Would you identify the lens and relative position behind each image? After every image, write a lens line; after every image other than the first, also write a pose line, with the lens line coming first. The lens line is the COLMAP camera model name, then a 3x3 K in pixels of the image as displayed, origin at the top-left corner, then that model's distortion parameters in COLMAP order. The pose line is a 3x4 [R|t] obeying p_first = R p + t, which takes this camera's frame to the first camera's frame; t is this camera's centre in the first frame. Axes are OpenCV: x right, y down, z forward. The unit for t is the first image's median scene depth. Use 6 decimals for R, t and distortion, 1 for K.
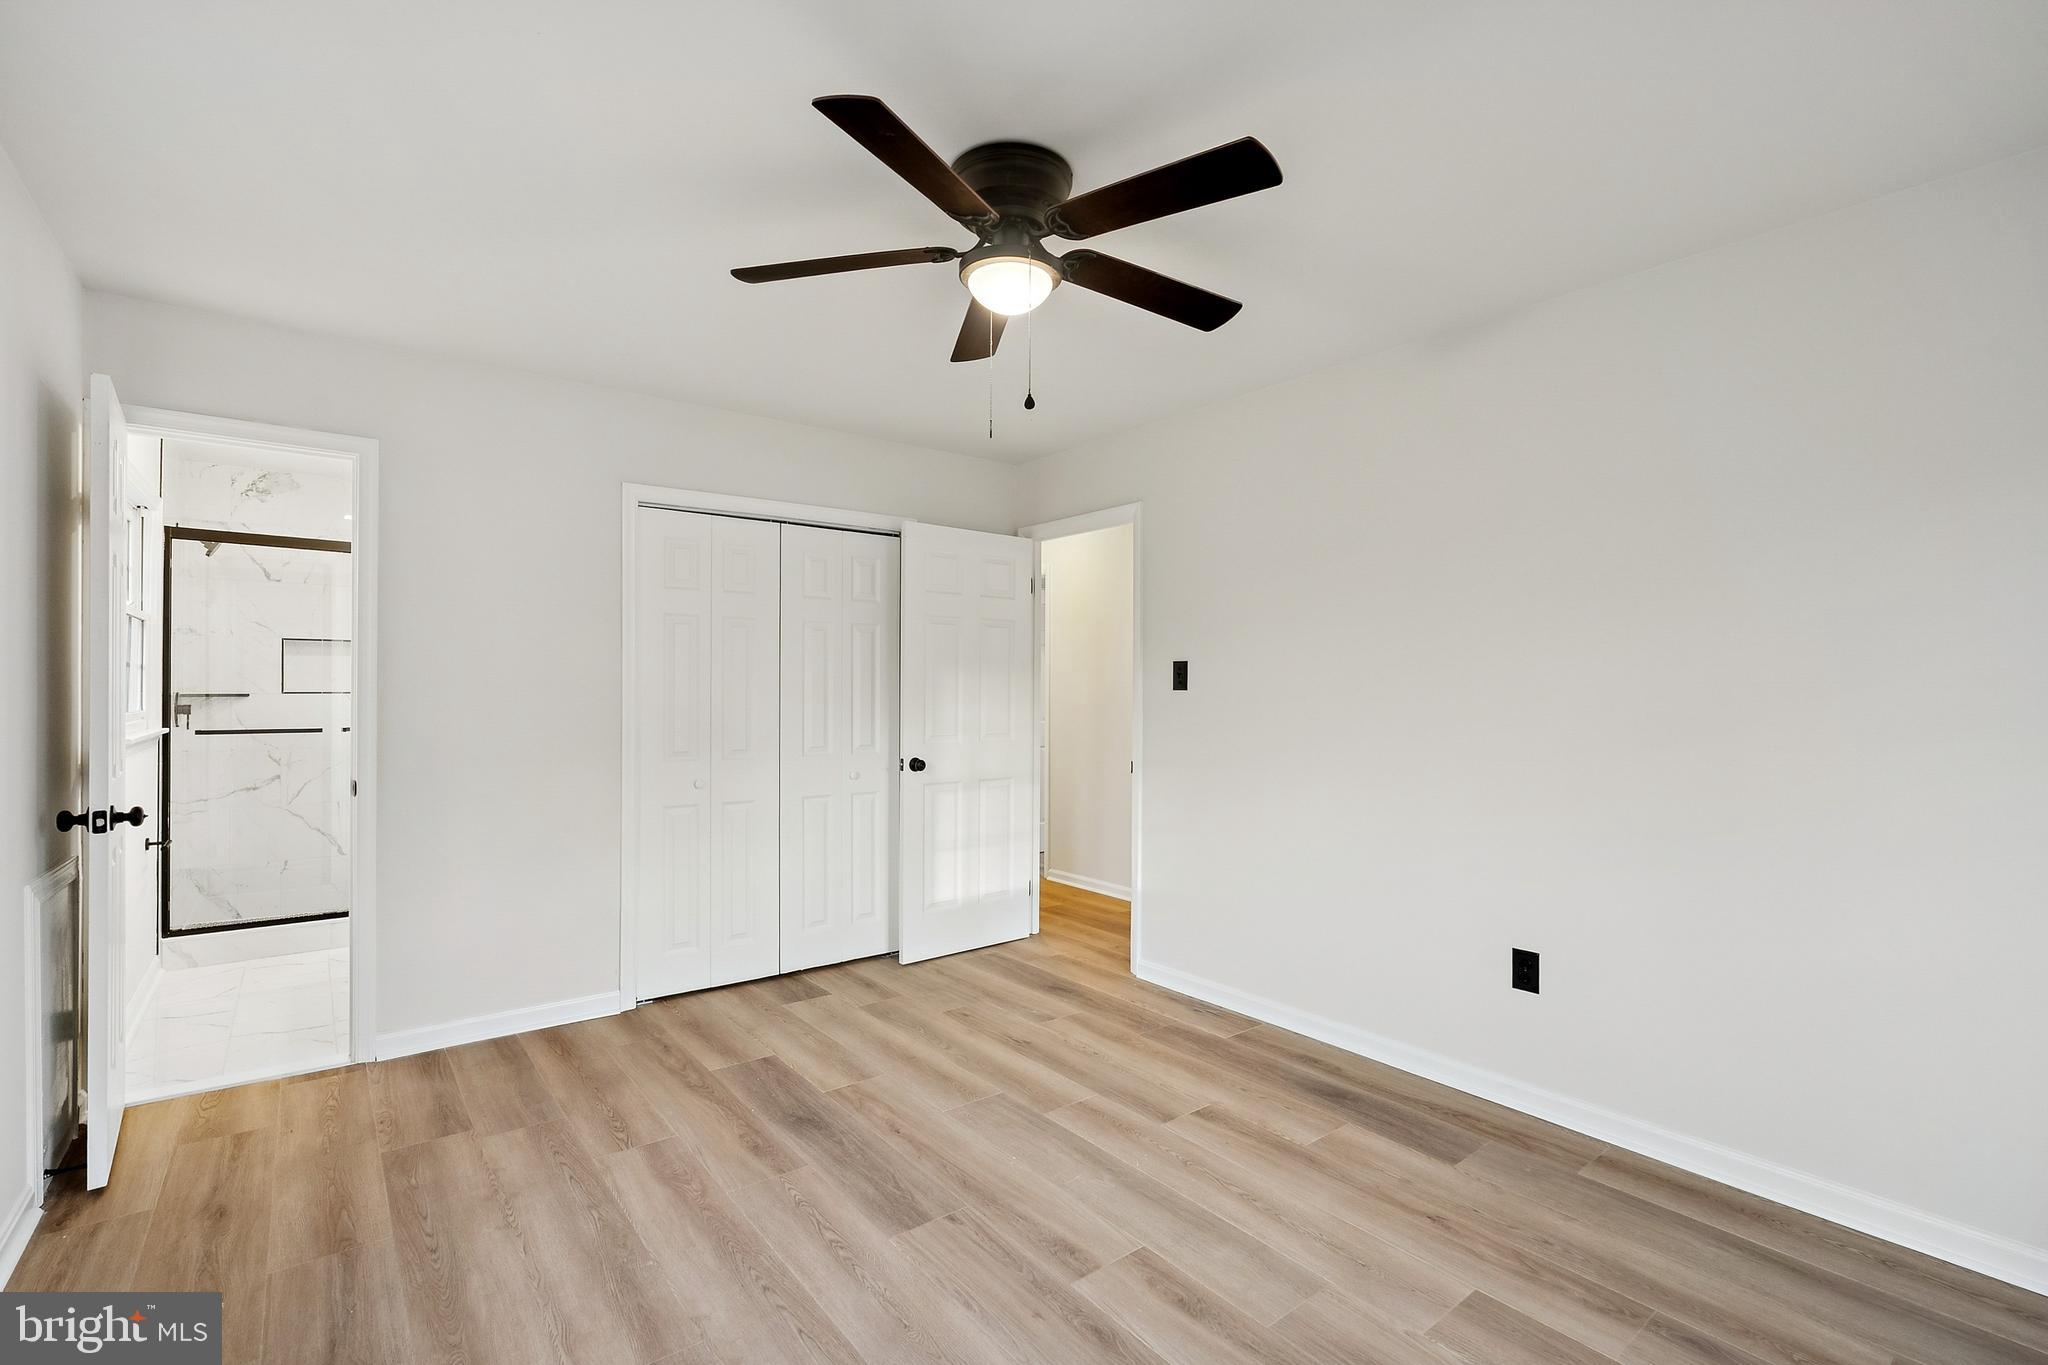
lens RADIAL K [[916.5, 0, 1014.7], [0, 916.5, 690.8], [0, 0, 1]] dist [-0.010746, 0.001841]
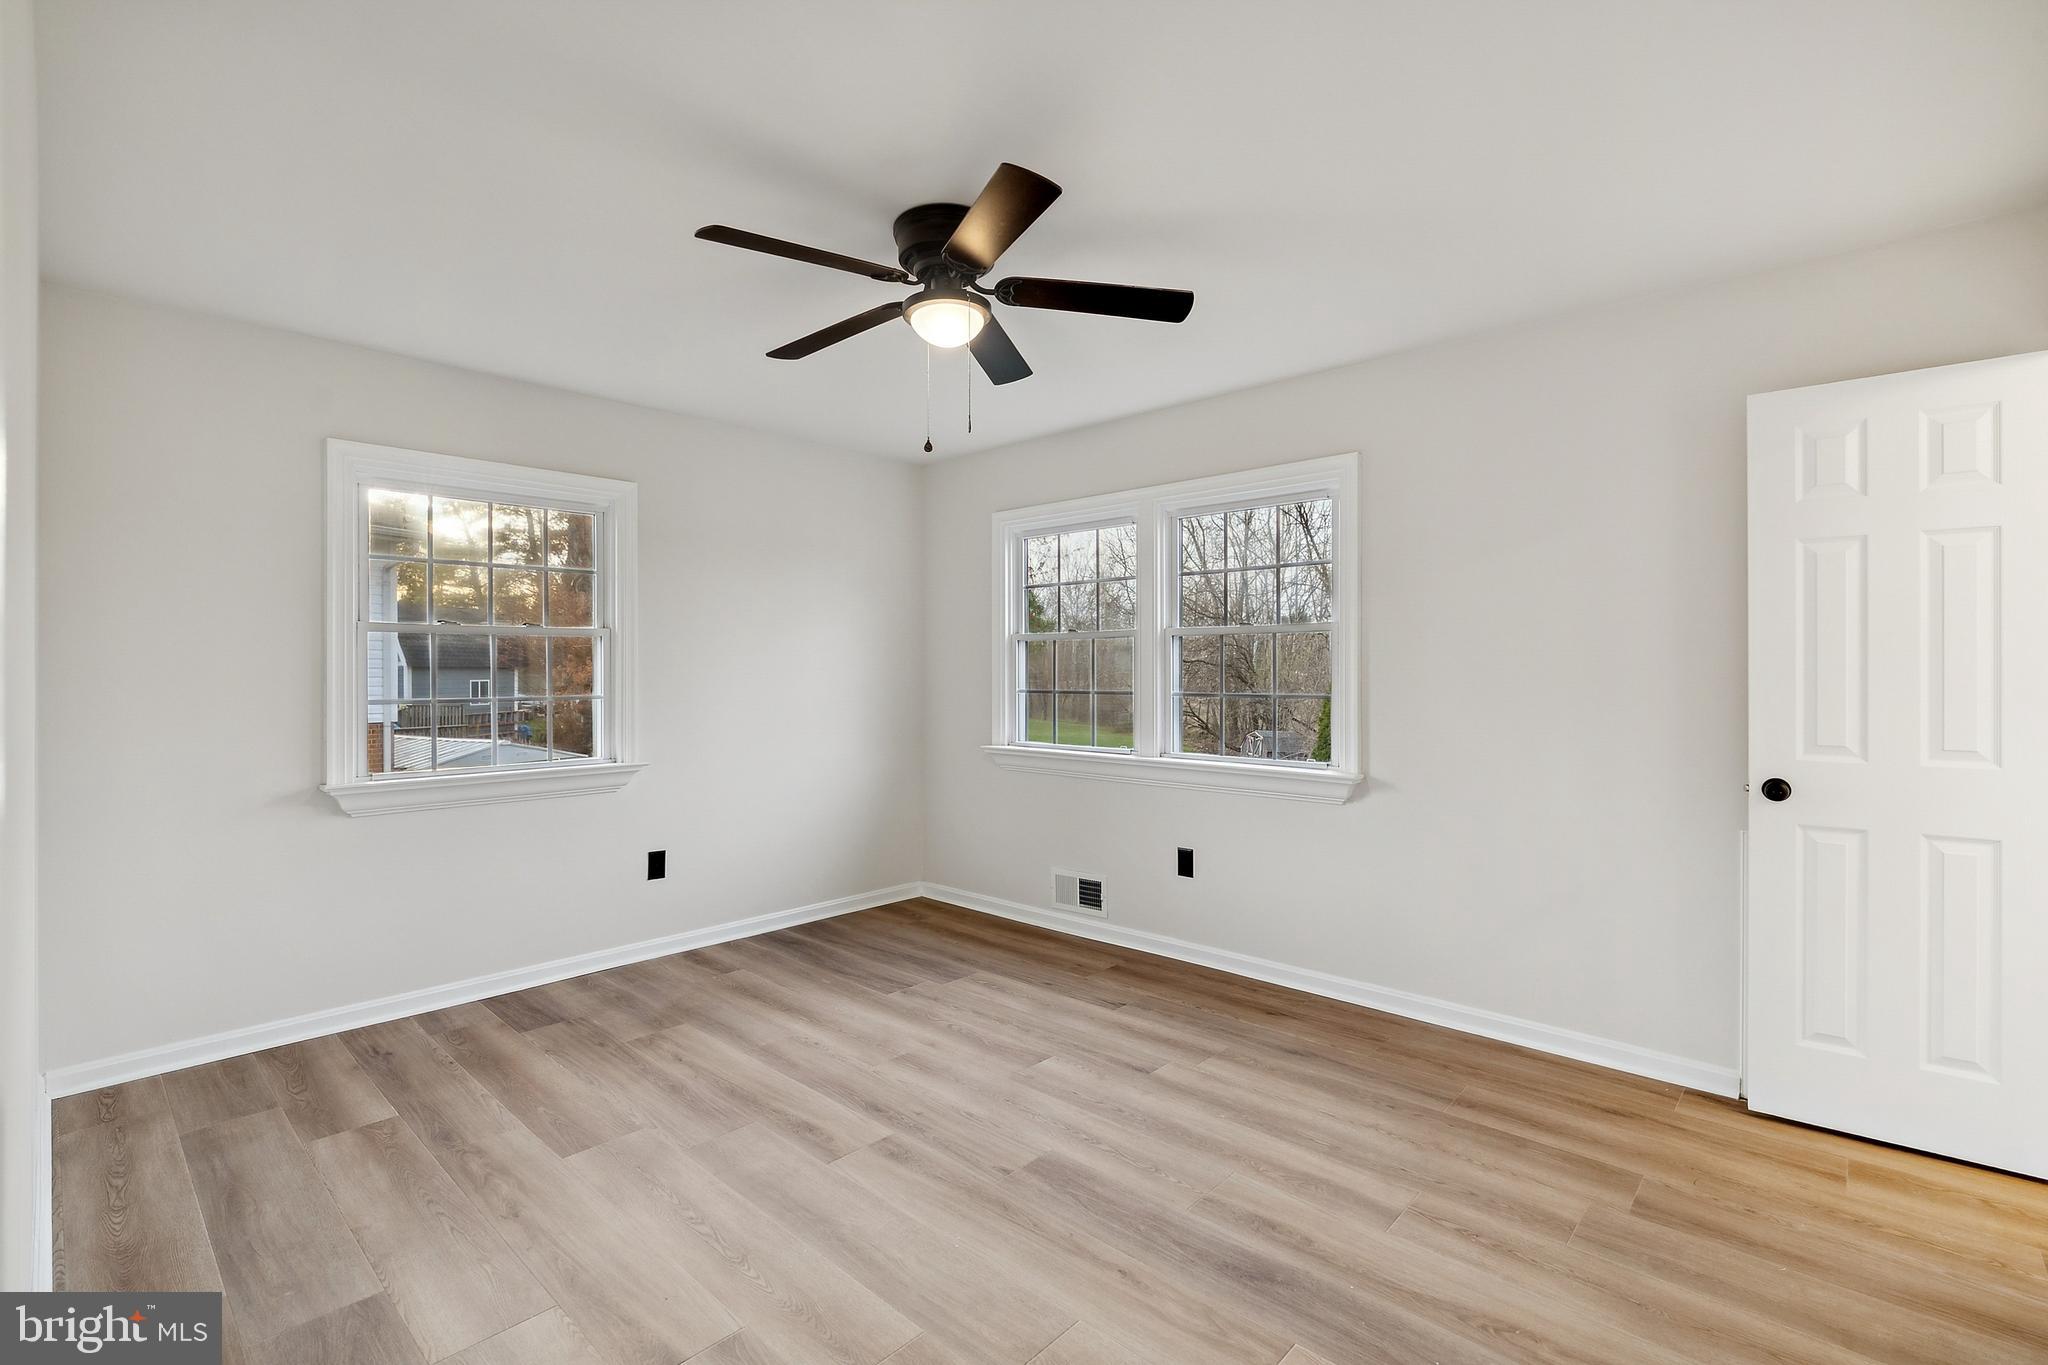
lens RADIAL K [[916.5, 0, 1015.1], [0, 916.5, 678.6], [0, 0, 1]] dist [-0.010746, 0.001841]
pose [[-0.987069, -0.000171, -0.160294, 0.069310], [-0.001538, 0.999963, 0.008405, -0.000535], [0.160287, 0.008542, -0.987033, 1.587482]]
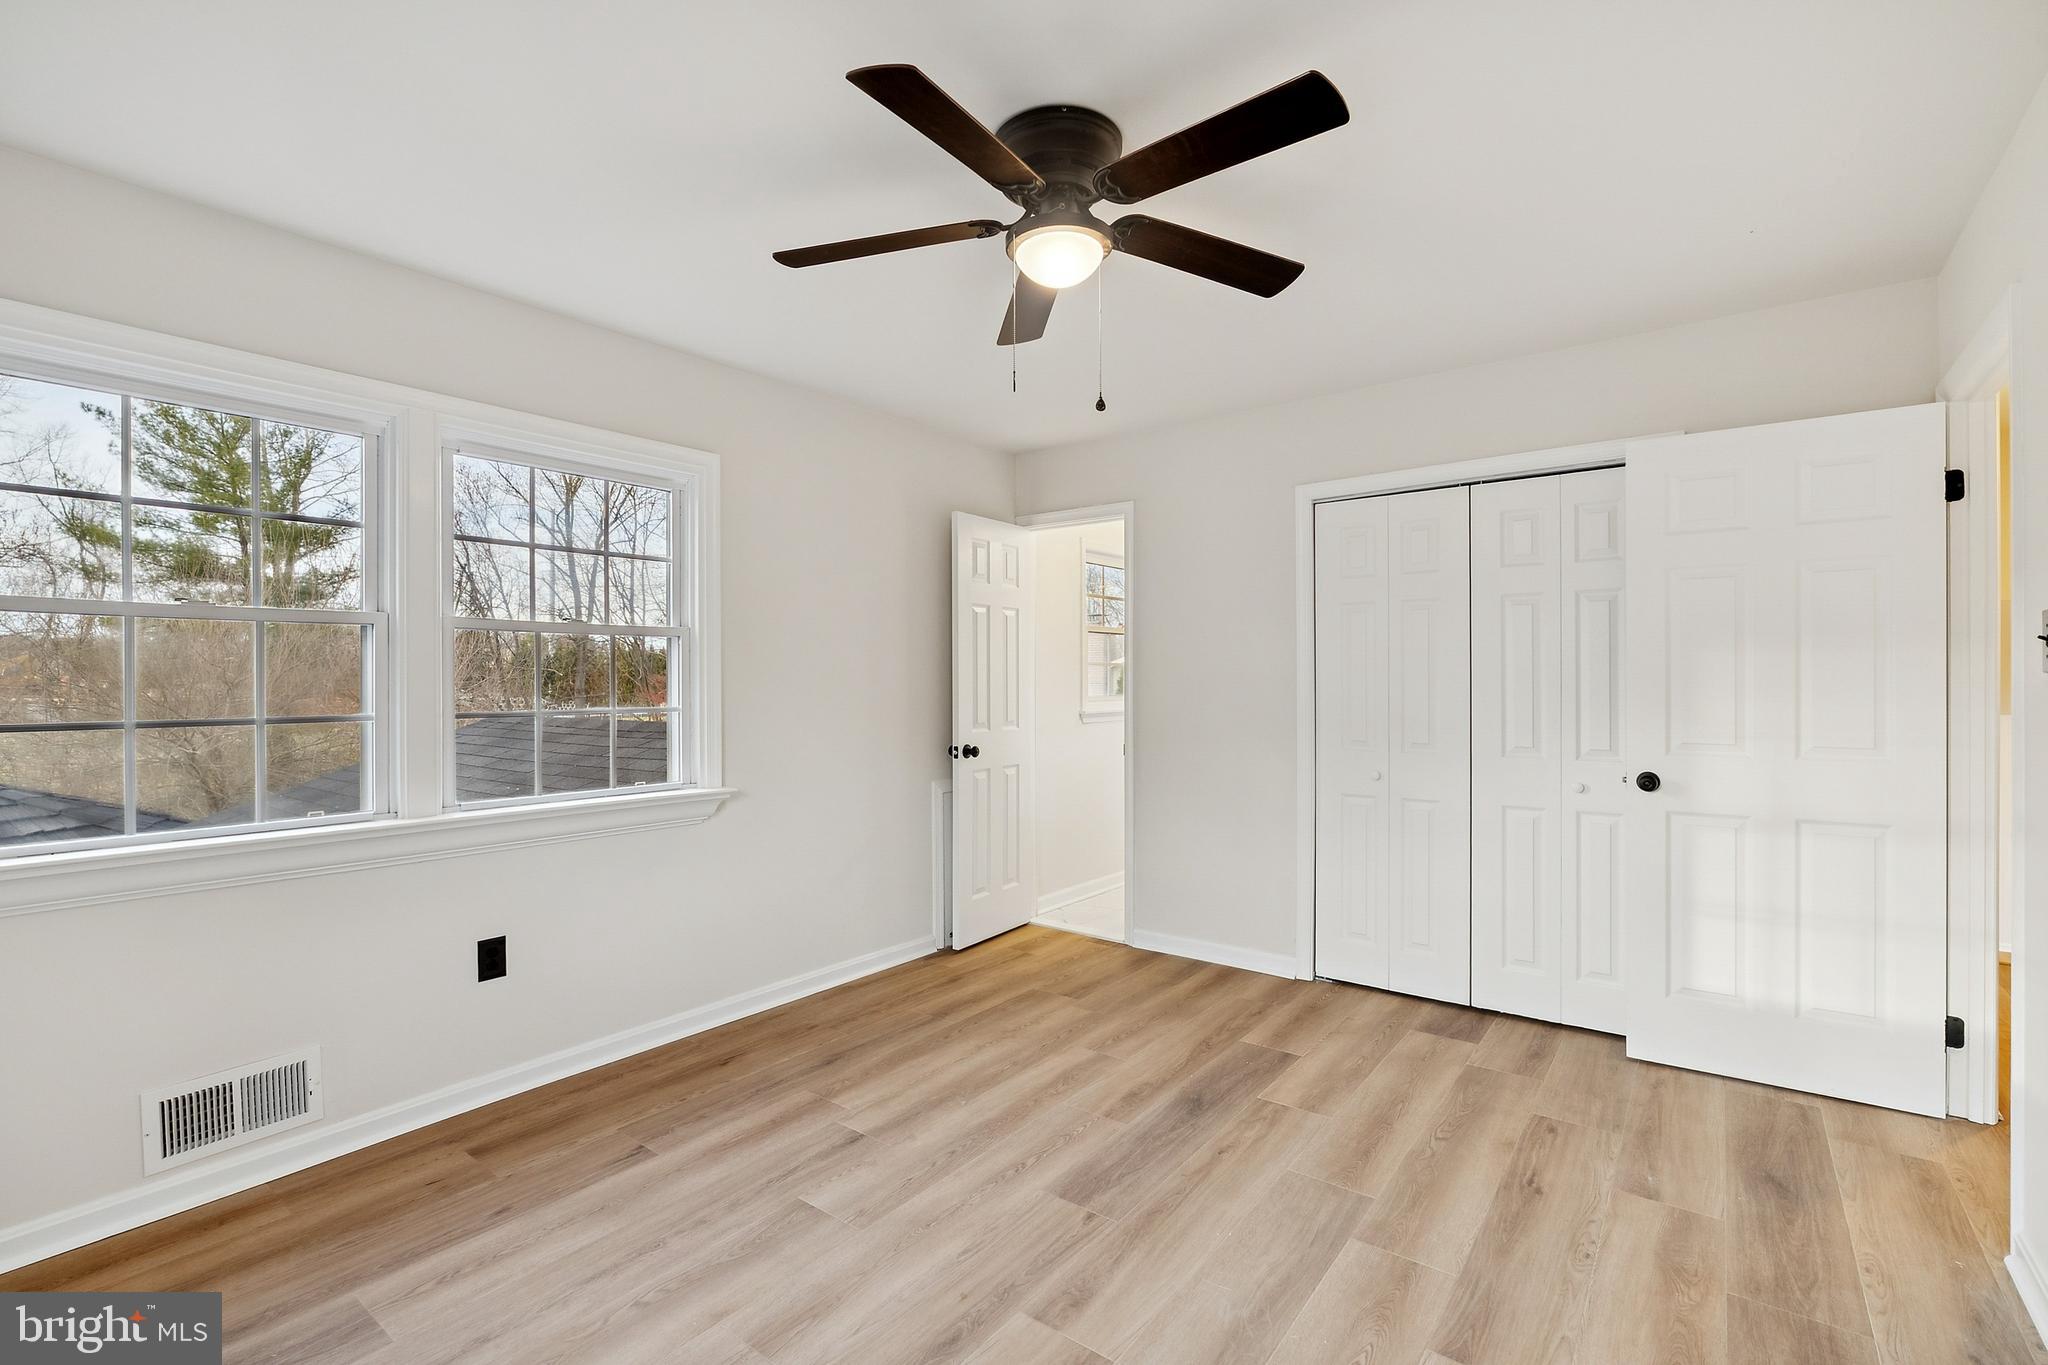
lens RADIAL K [[916.5, 0, 1026.5], [0, 916.5, 673.9], [0, 0, 1]] dist [-0.010746, 0.001841]
pose [[0.254751, -0.010156, -0.966953, 0.675275], [0.003612, 0.999948, -0.009551, 0.003096], [0.967000, -0.001059, 0.254775, 0.532528]]
